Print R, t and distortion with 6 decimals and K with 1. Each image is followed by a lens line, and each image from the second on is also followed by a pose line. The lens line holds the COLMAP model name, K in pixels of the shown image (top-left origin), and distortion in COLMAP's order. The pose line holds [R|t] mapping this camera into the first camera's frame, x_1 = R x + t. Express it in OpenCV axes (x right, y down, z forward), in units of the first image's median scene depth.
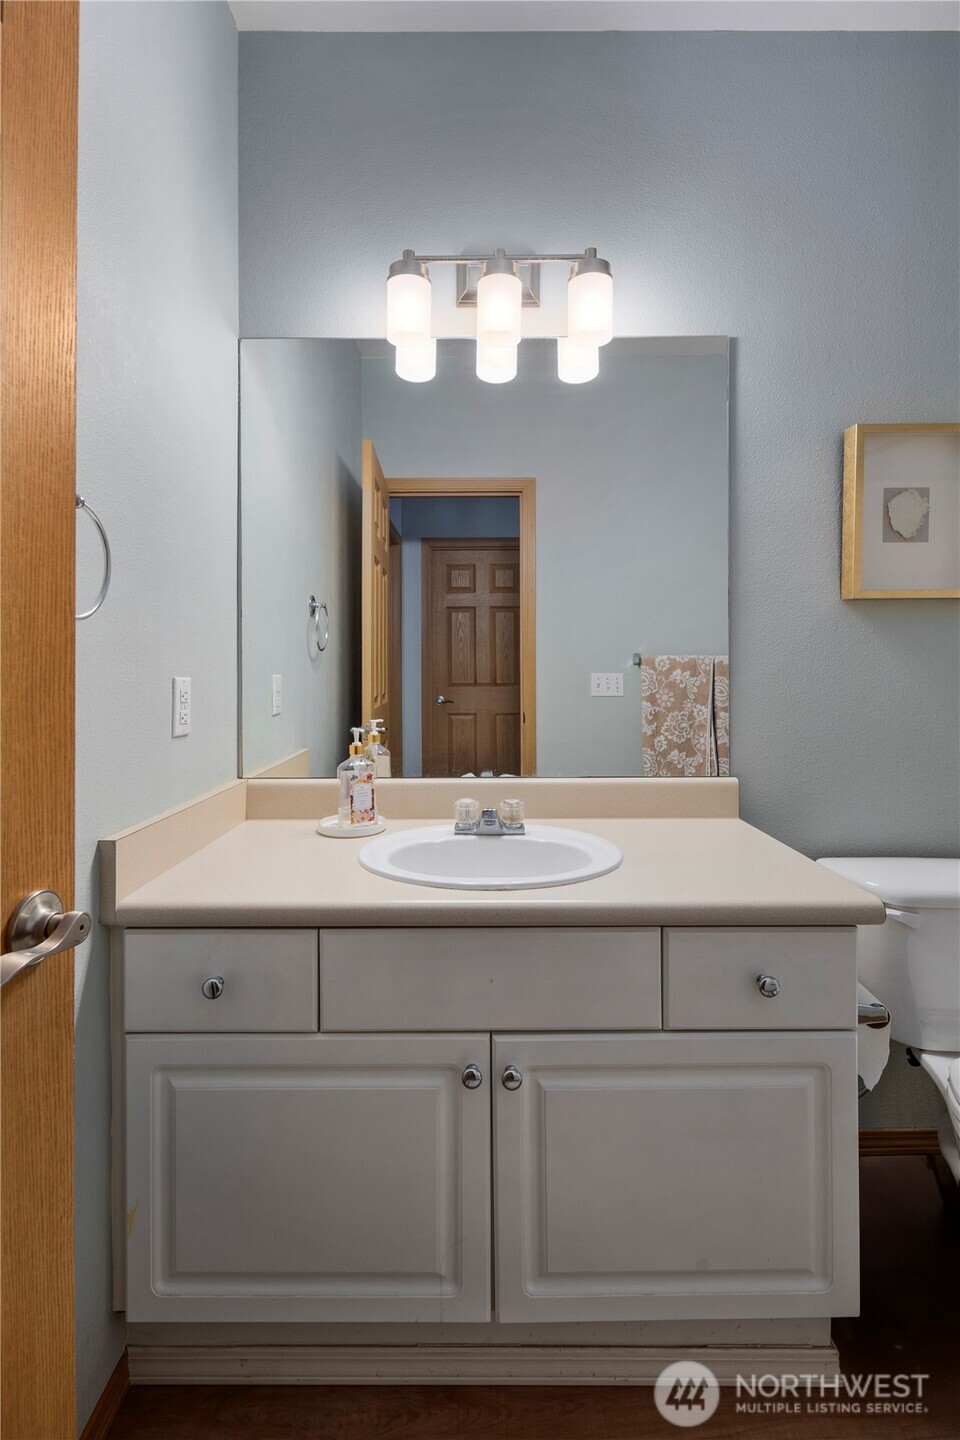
lens RADIAL K [[632.2, 0, 480.4], [0, 632.2, 669.9], [0, 0, 1]] dist [0.000117, 0.000103]
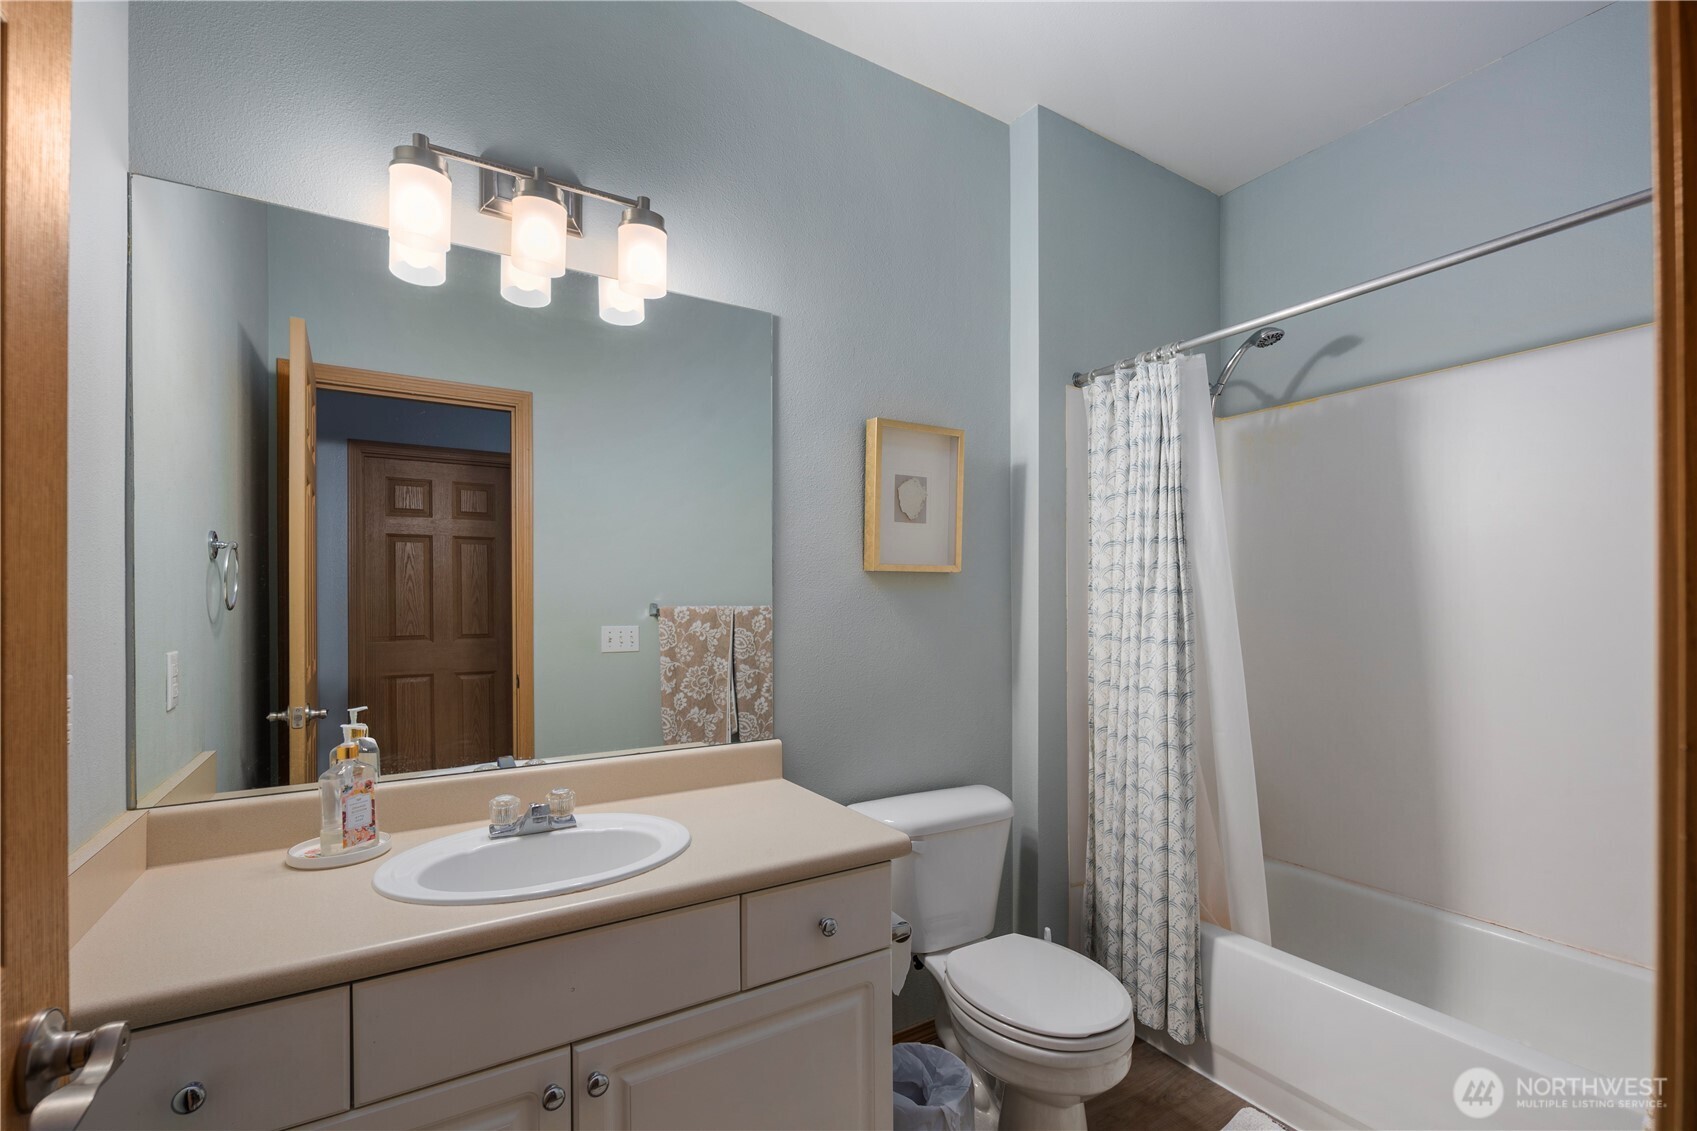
lens RADIAL K [[742.5, 0, 849.9], [0, 742.5, 602.8], [0, 0, 1]] dist [0.000509, 0.000135]
pose [[0.851482, -0.000764, 0.524383, -0.127572], [-0.000369, 0.999998, 0.002055, -0.052776], [-0.524383, -0.001944, 0.851480, -0.096244]]
